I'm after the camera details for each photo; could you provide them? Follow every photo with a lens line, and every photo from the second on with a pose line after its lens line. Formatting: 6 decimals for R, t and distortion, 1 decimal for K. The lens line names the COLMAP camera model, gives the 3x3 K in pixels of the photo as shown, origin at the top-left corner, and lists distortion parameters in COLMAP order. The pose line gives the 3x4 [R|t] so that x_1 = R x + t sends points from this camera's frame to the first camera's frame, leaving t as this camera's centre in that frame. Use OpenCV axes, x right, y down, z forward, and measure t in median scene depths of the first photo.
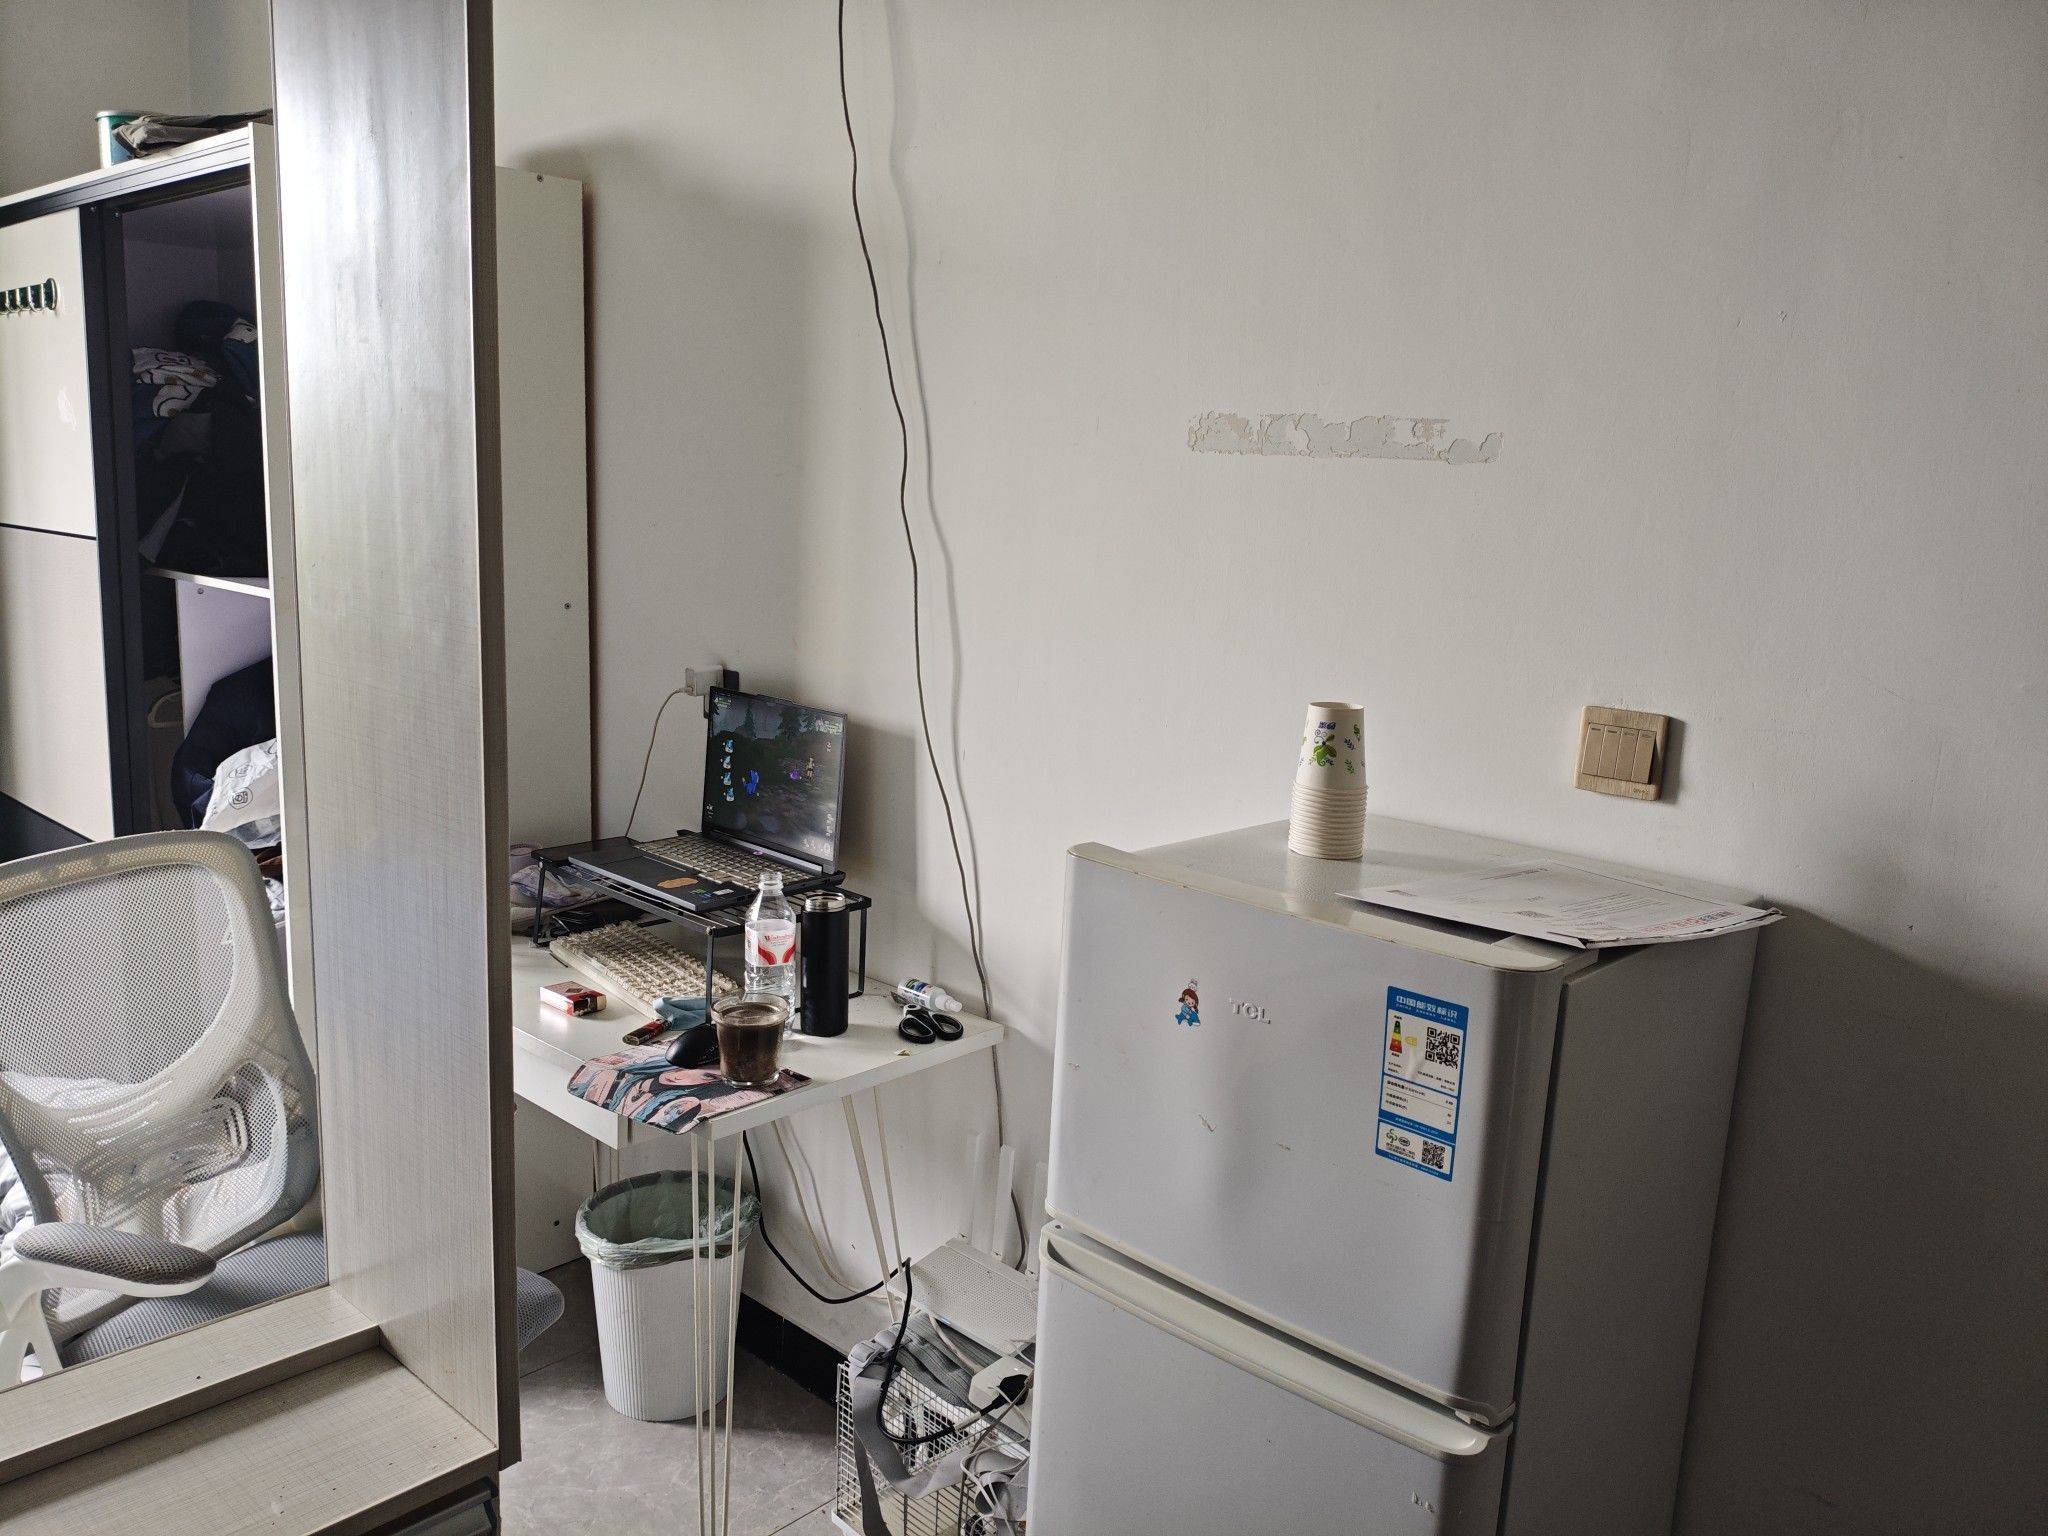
lens RADIAL K [[1570.3, 0, 1026.4], [0, 1570.3, 776.8], [0, 0, 1]] dist [0.002376, -0.014907]
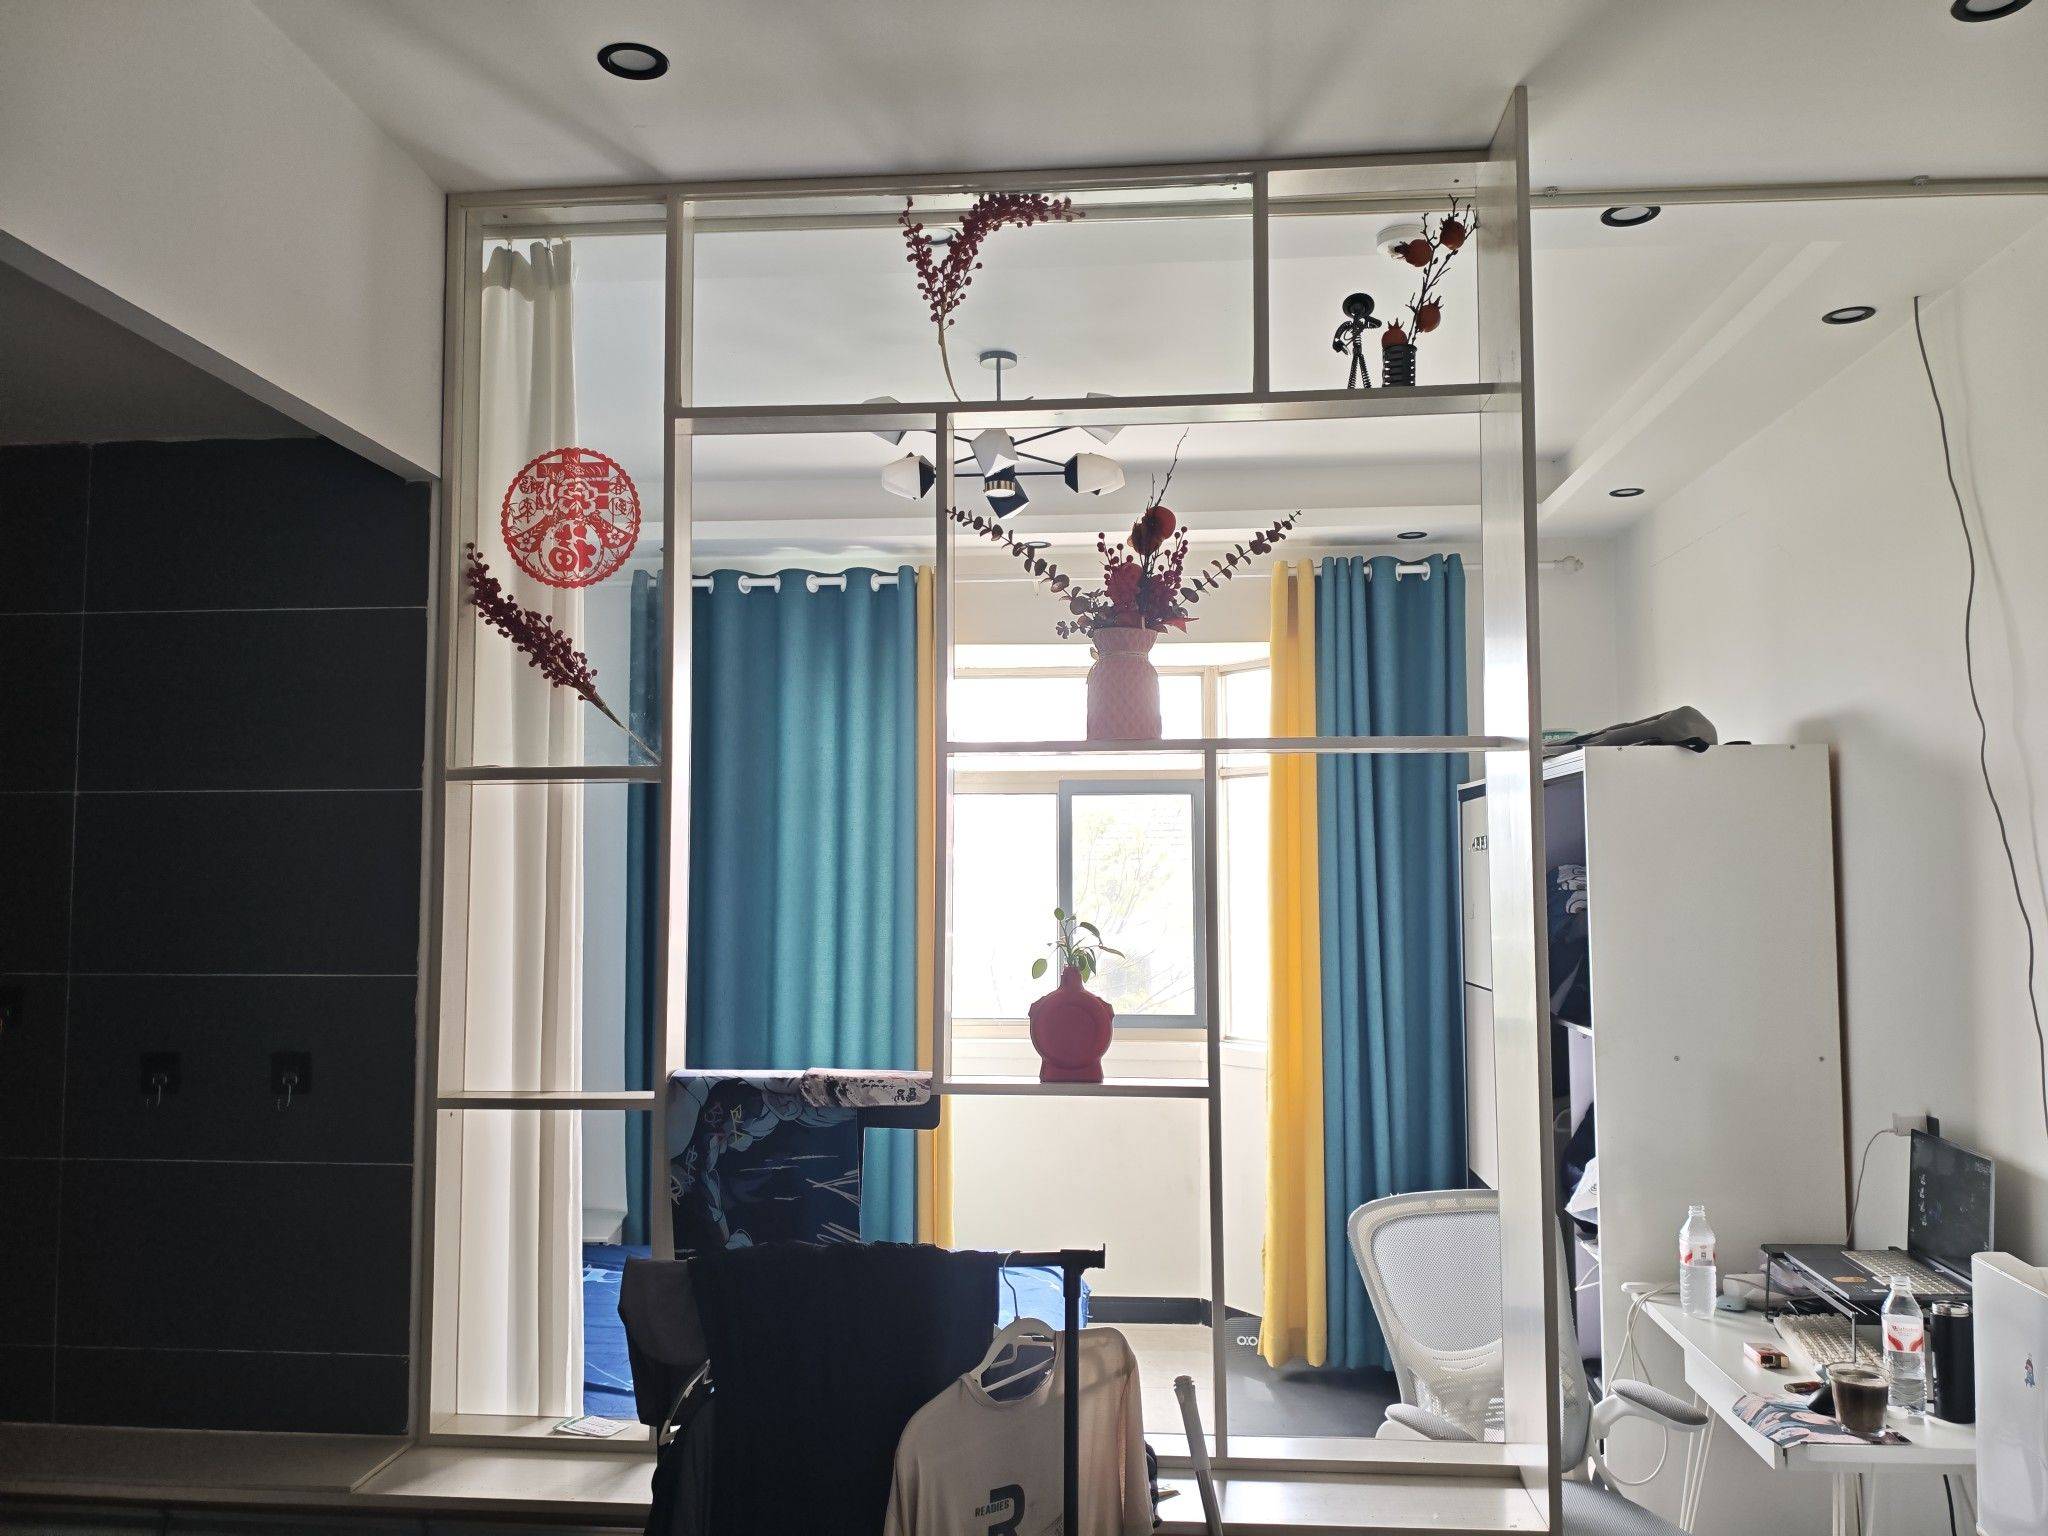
lens RADIAL K [[1570.3, 0, 1027.7], [0, 1570.3, 770.8], [0, 0, 1]] dist [0.002376, -0.014907]
pose [[0.610332, -0.096081, -0.786297, 0.442264], [-0.121527, 0.969509, -0.212798, 0.019202], [0.782768, 0.225434, 0.580046, -0.396077]]
